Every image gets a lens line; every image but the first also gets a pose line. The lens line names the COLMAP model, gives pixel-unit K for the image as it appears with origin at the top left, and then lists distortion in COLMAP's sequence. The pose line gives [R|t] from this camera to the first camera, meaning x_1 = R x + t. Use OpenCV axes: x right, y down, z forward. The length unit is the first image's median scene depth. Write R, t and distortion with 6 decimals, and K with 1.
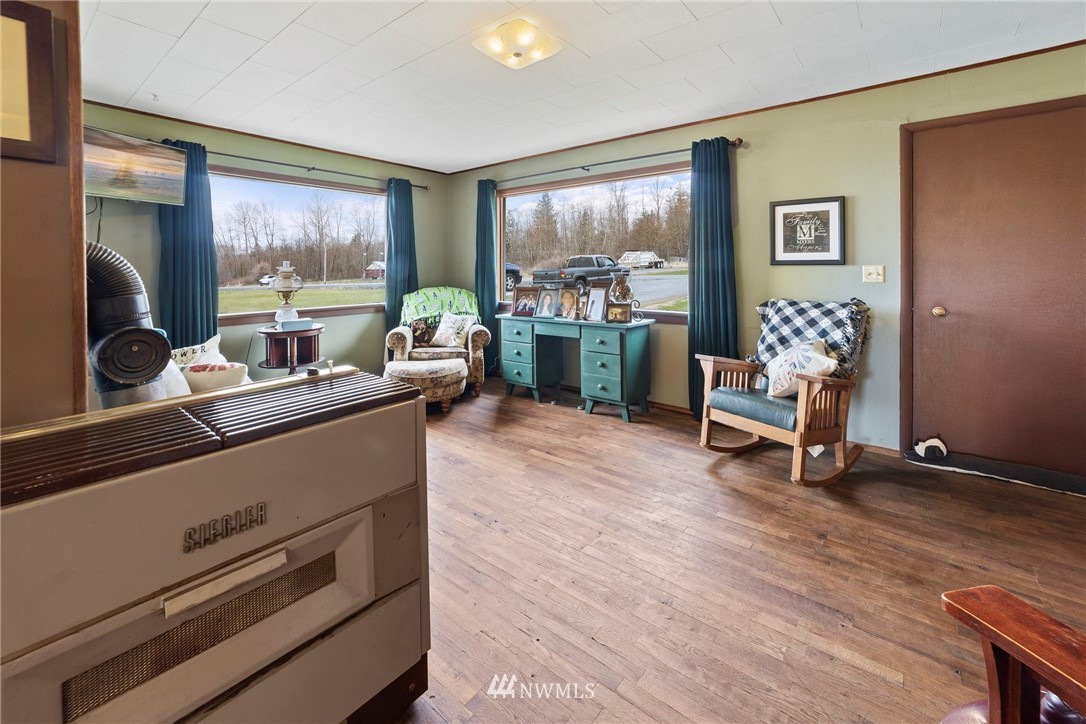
lens RADIAL K [[456.2, 0, 526.9], [0, 456.2, 264.2], [0, 0, 1]] dist [-0.003682, -0.000262]
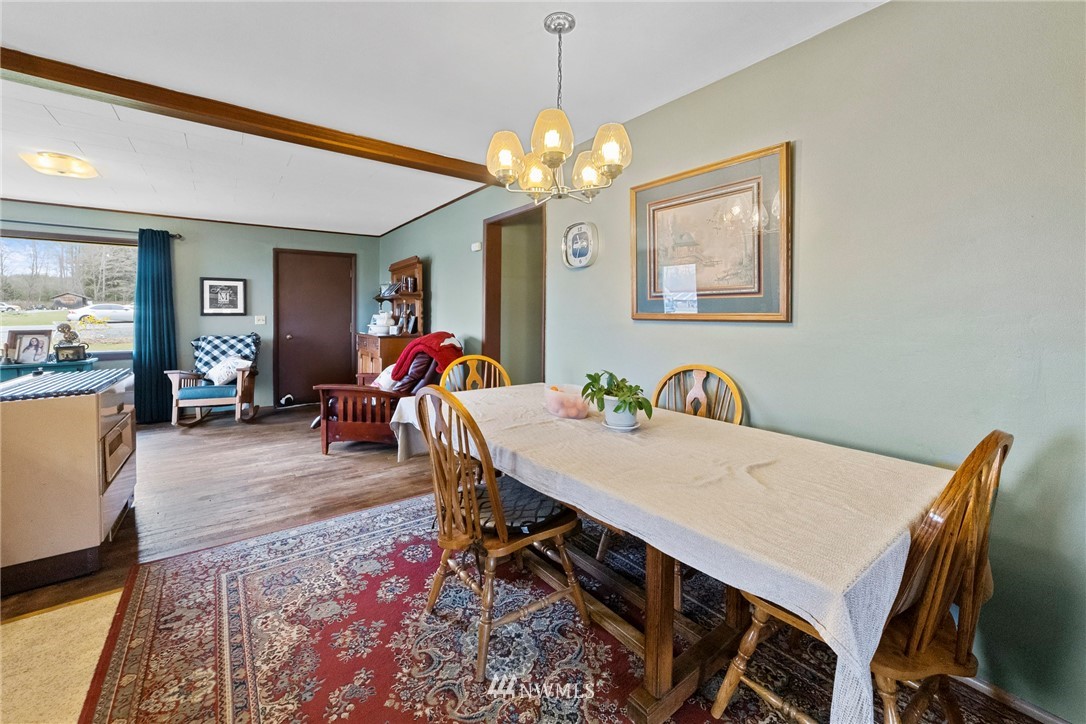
lens RADIAL K [[430.5, 0, 546.4], [0, 430.5, 320.0], [0, 0, 1]] dist [-0.007995, 0.002385]
pose [[0.224607, -0.002200, 0.974447, -0.624118], [-0.000698, 0.999997, 0.002418, 0.011832], [-0.974449, -0.001224, 0.224605, -0.504708]]
